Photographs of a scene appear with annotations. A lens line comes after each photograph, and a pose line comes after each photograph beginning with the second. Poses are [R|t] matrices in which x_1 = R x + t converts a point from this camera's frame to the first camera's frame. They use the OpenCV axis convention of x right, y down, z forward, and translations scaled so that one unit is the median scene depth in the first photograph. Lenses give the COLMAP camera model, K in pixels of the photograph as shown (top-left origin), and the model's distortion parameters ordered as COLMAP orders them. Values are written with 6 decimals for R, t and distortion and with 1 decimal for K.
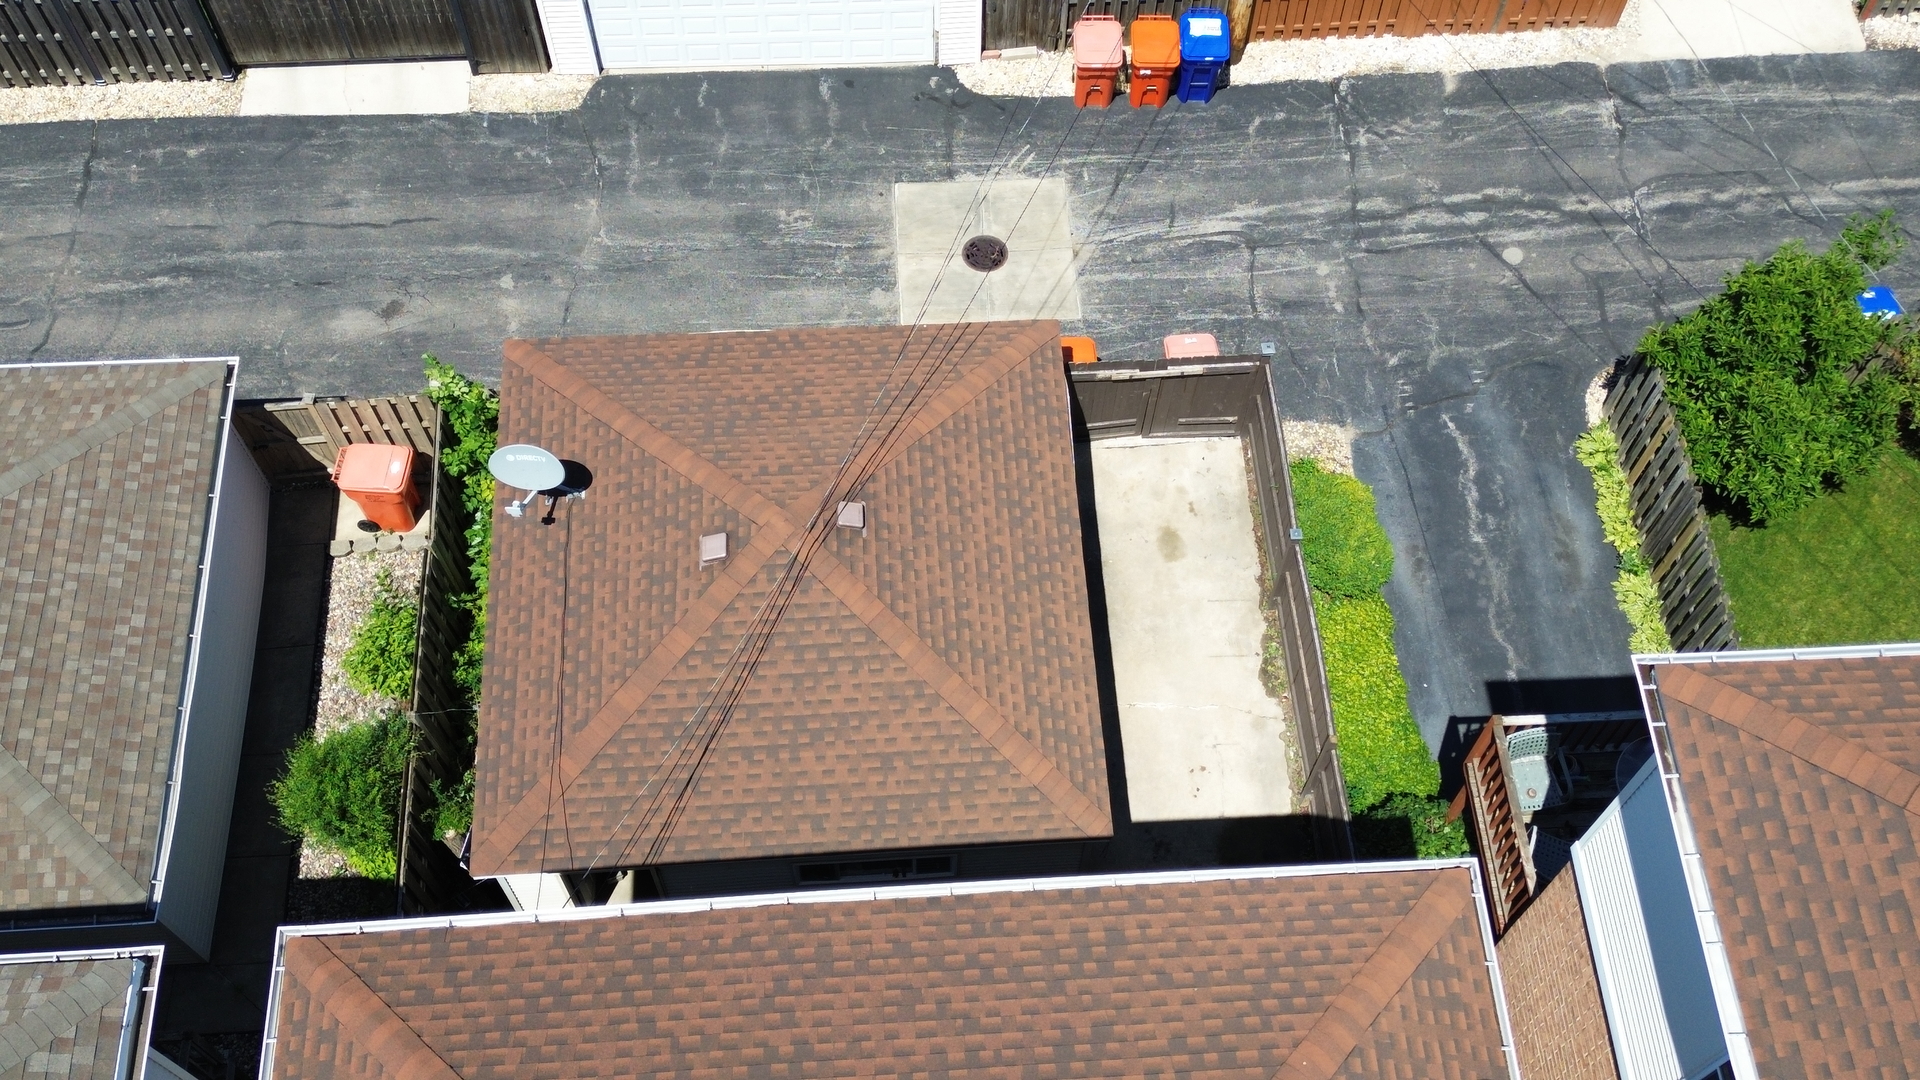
lens RADIAL K [[1897.8, 0, 965.6], [0, 1897.8, 538.1], [0, 0, 1]] dist [0.119019, -0.211993]
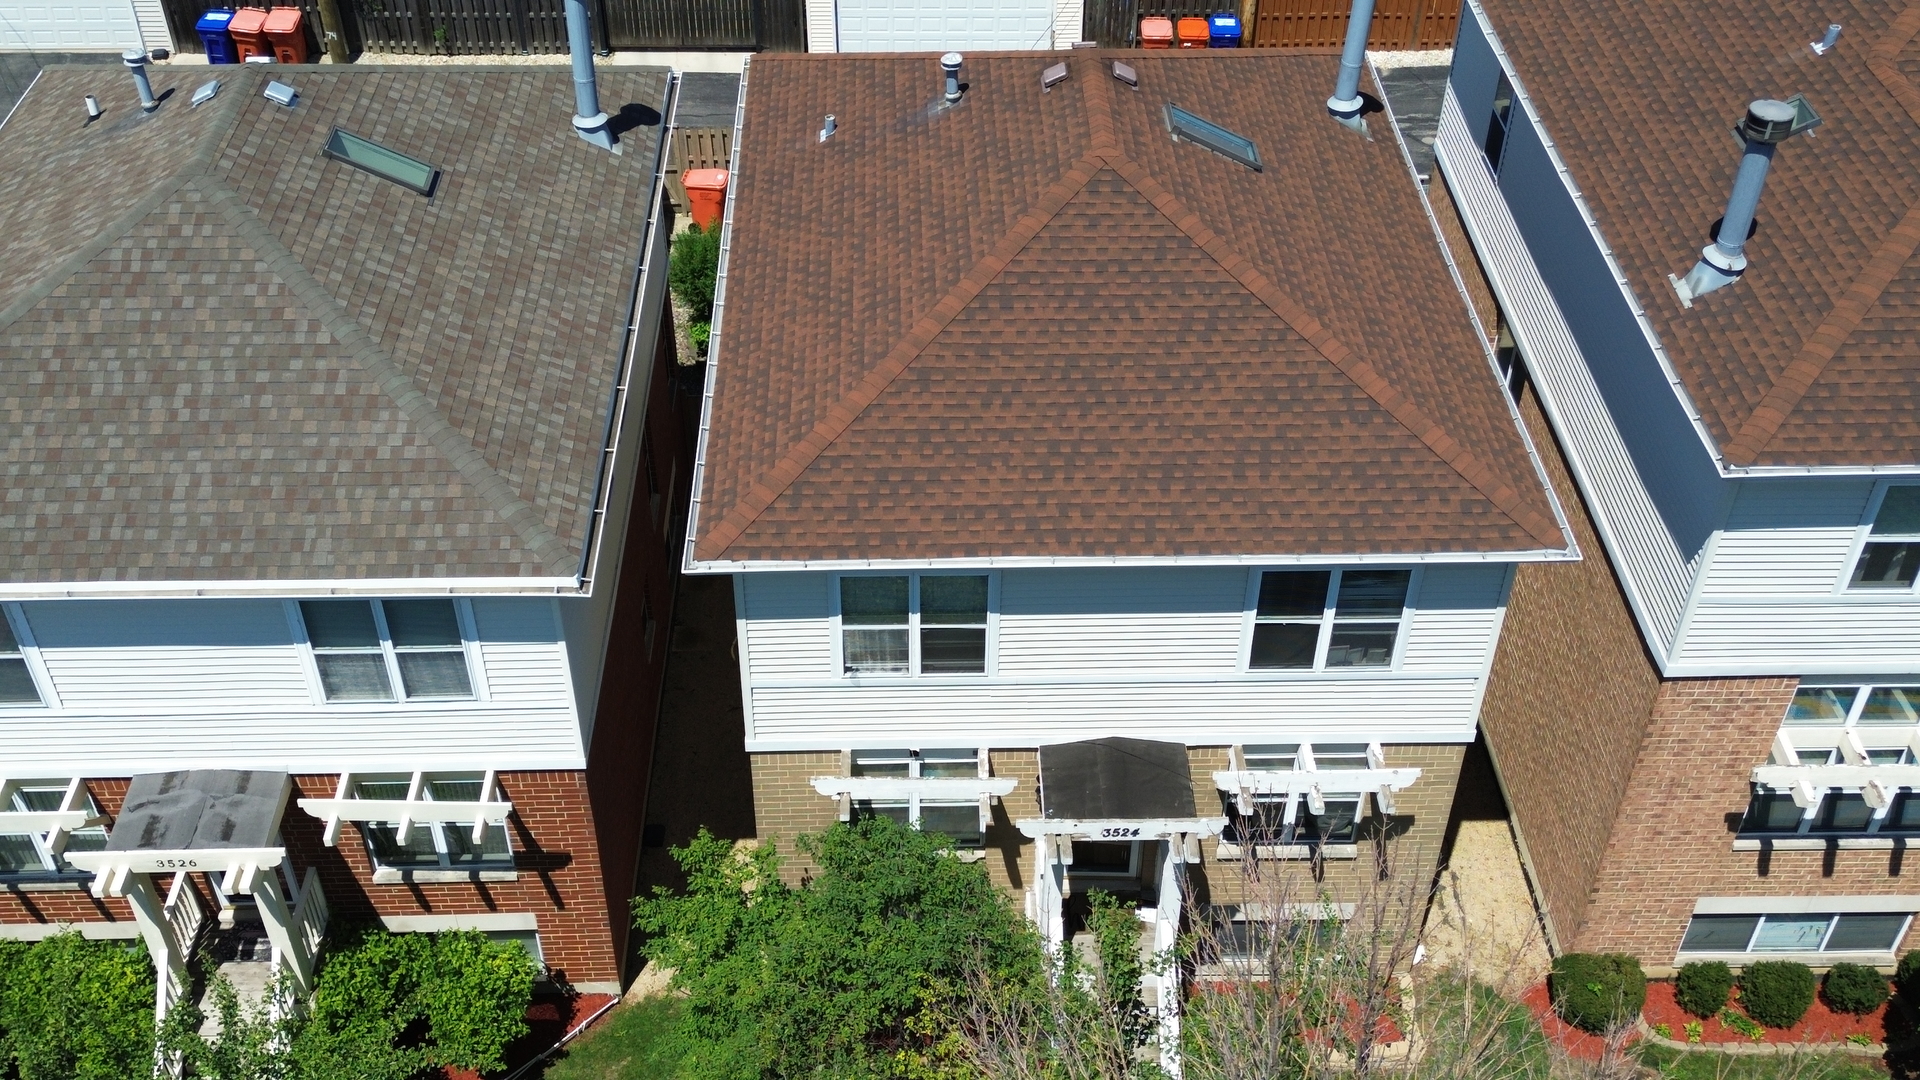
lens RADIAL K [[1897.8, 0, 965.6], [0, 1897.8, 538.1], [0, 0, 1]] dist [0.119019, -0.211993]
pose [[0.999460, 0.018799, -0.026937, -0.073868], [-0.027149, 0.934379, -0.355246, 1.360404], [0.018491, 0.355786, 0.934385, -0.638365]]
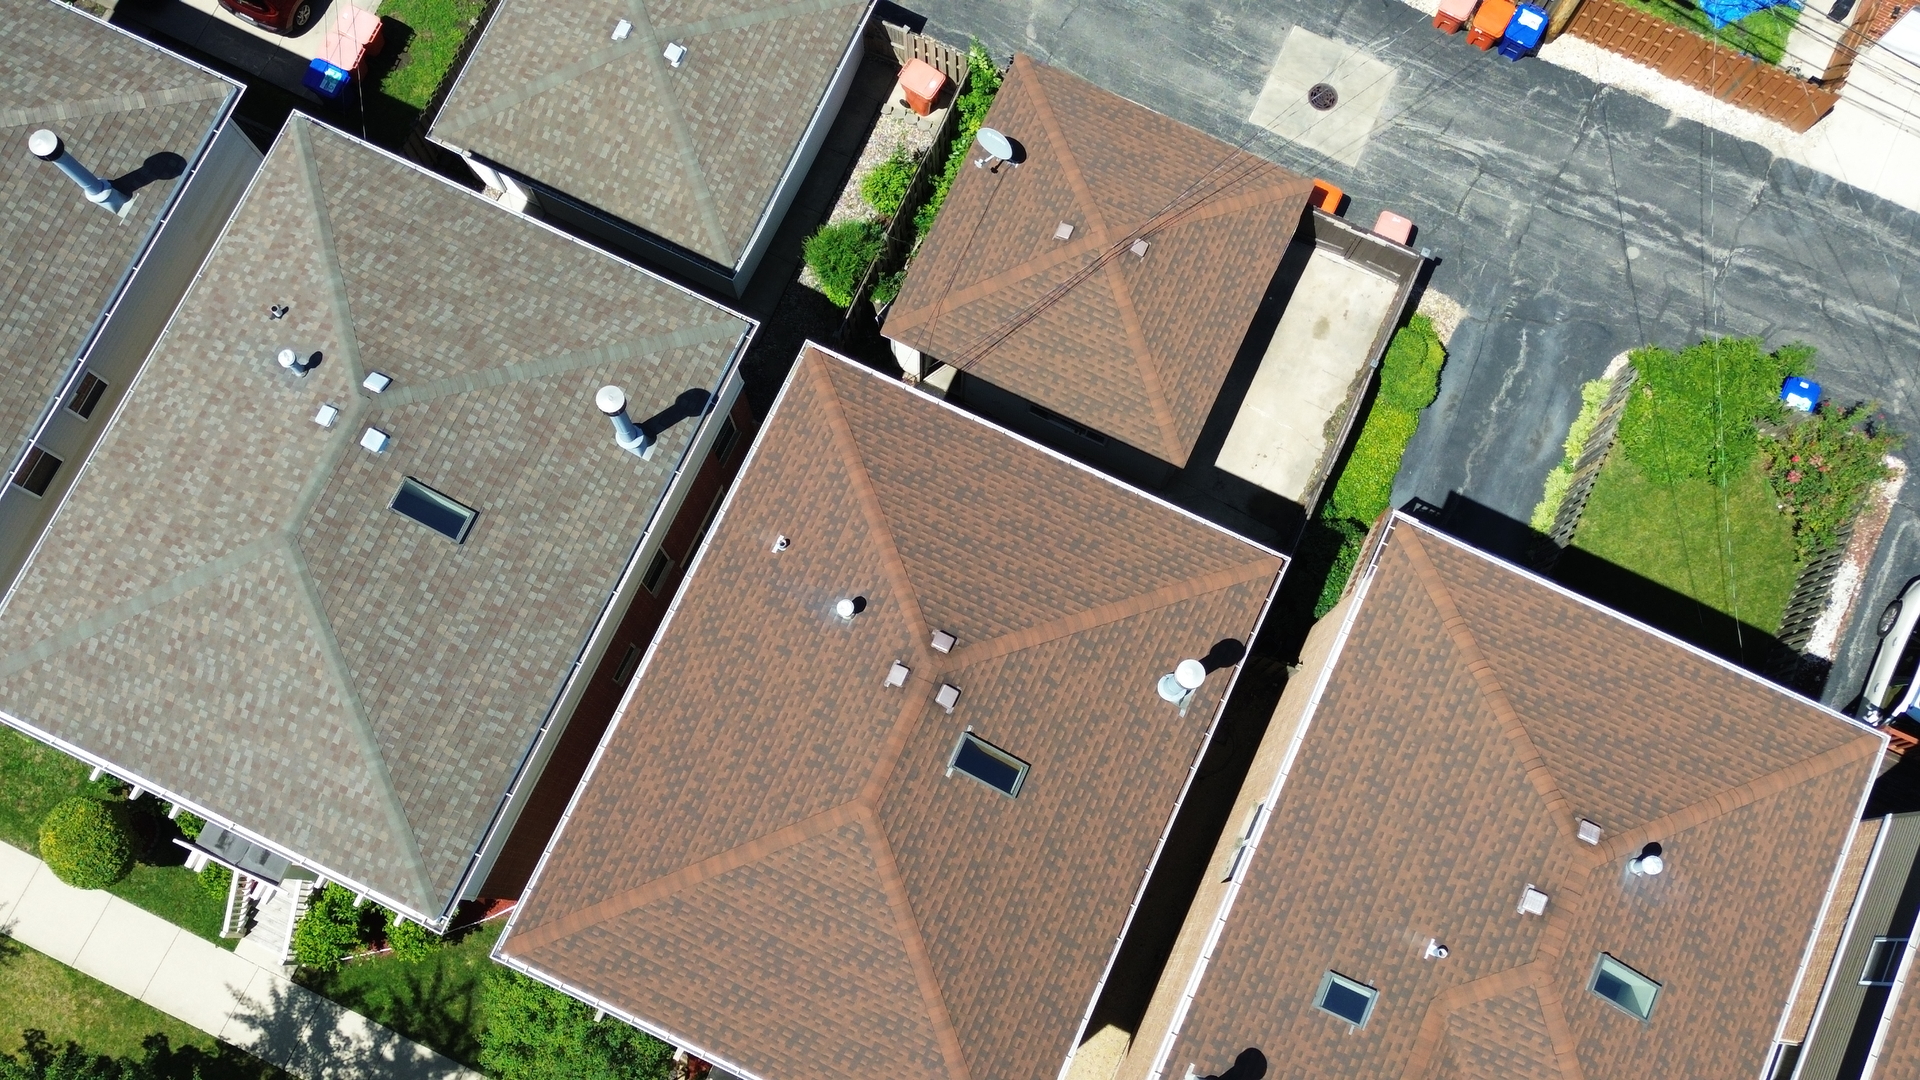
lens RADIAL K [[1870.5, 0, 951.7], [0, 1870.5, 535.9], [0, 0, 1]] dist [0.154062, -0.302153]
pose [[0.876689, 0.468530, -0.109072, 0.154644], [-0.418697, 0.854814, 0.306571, -0.365319], [0.236874, -0.223099, 0.945578, -1.160301]]
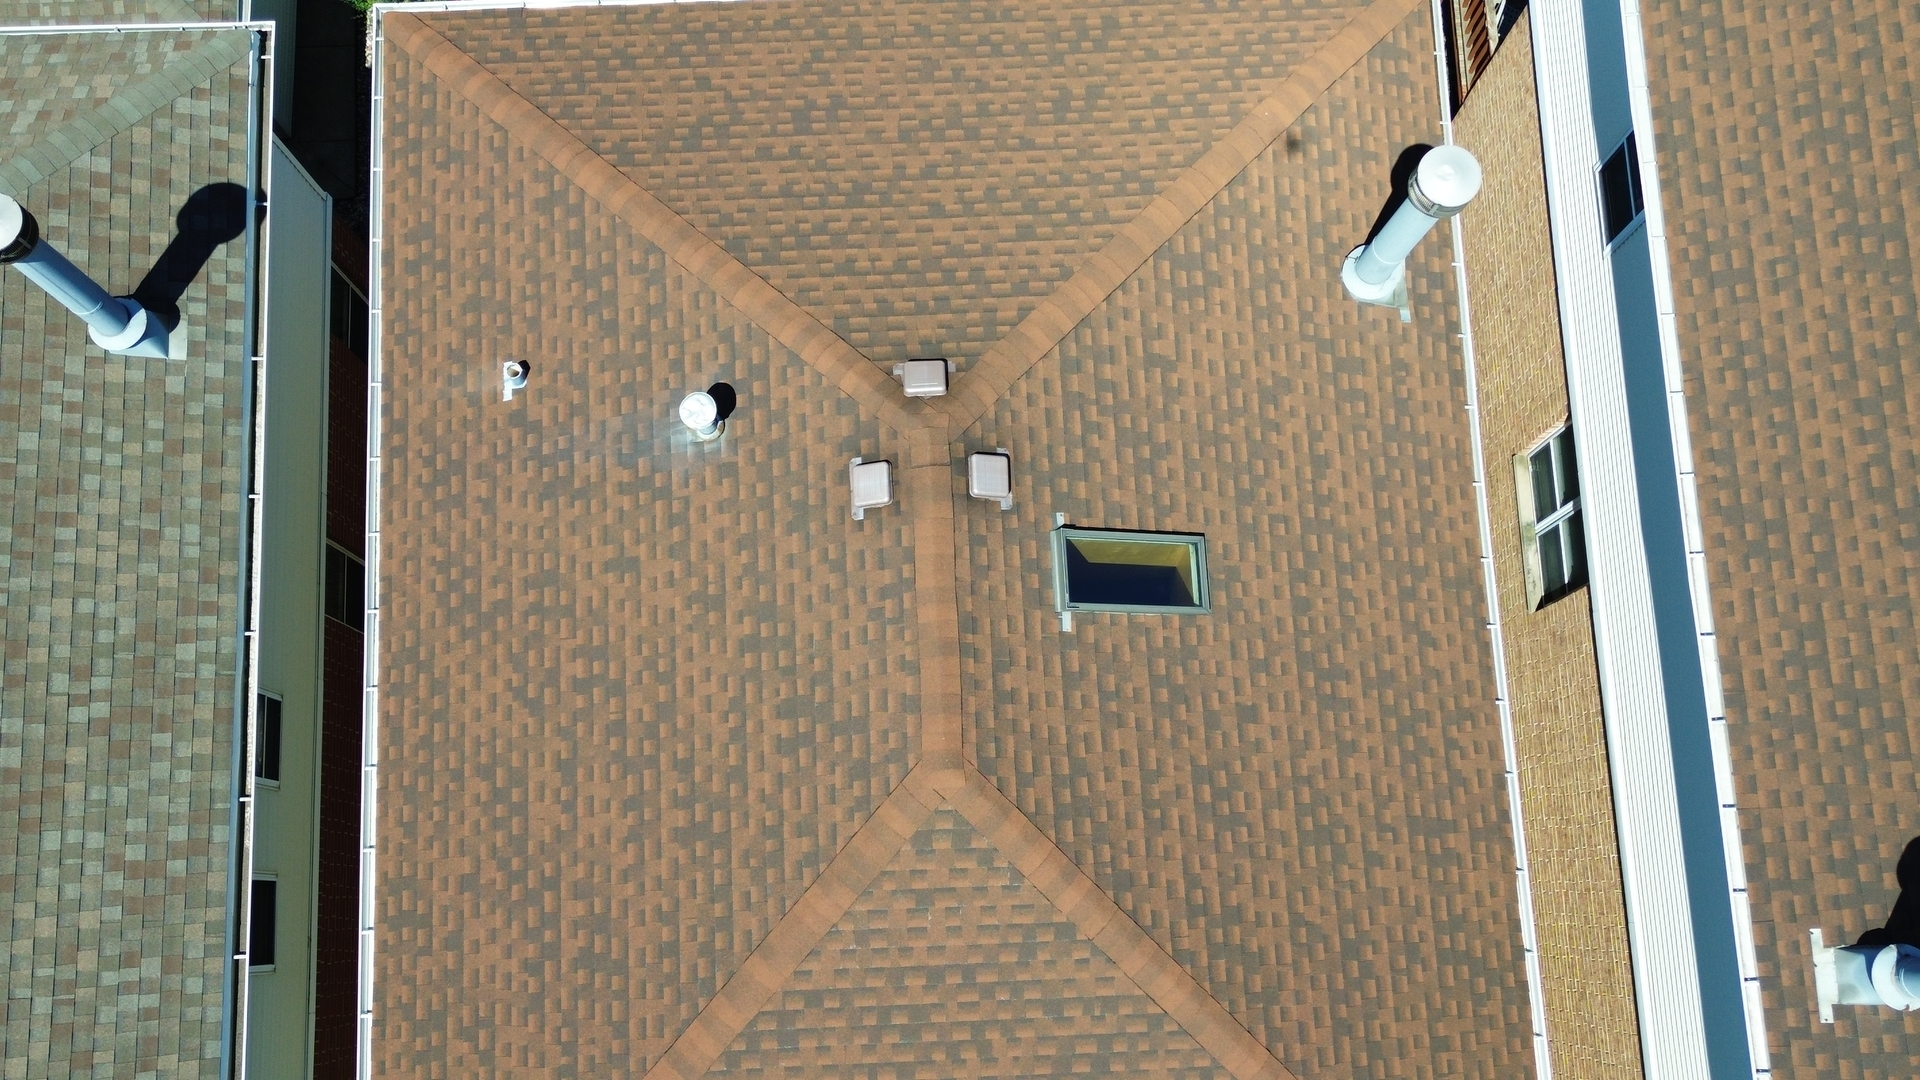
lens RADIAL K [[1897.8, 0, 965.6], [0, 1897.8, 538.1], [0, 0, 1]] dist [0.119019, -0.211993]
pose [[0.999844, 0.017145, -0.004130, 0.002278], [-0.015102, 0.953336, 0.301535, 0.158029], [0.009107, -0.301426, 0.953446, -0.178164]]
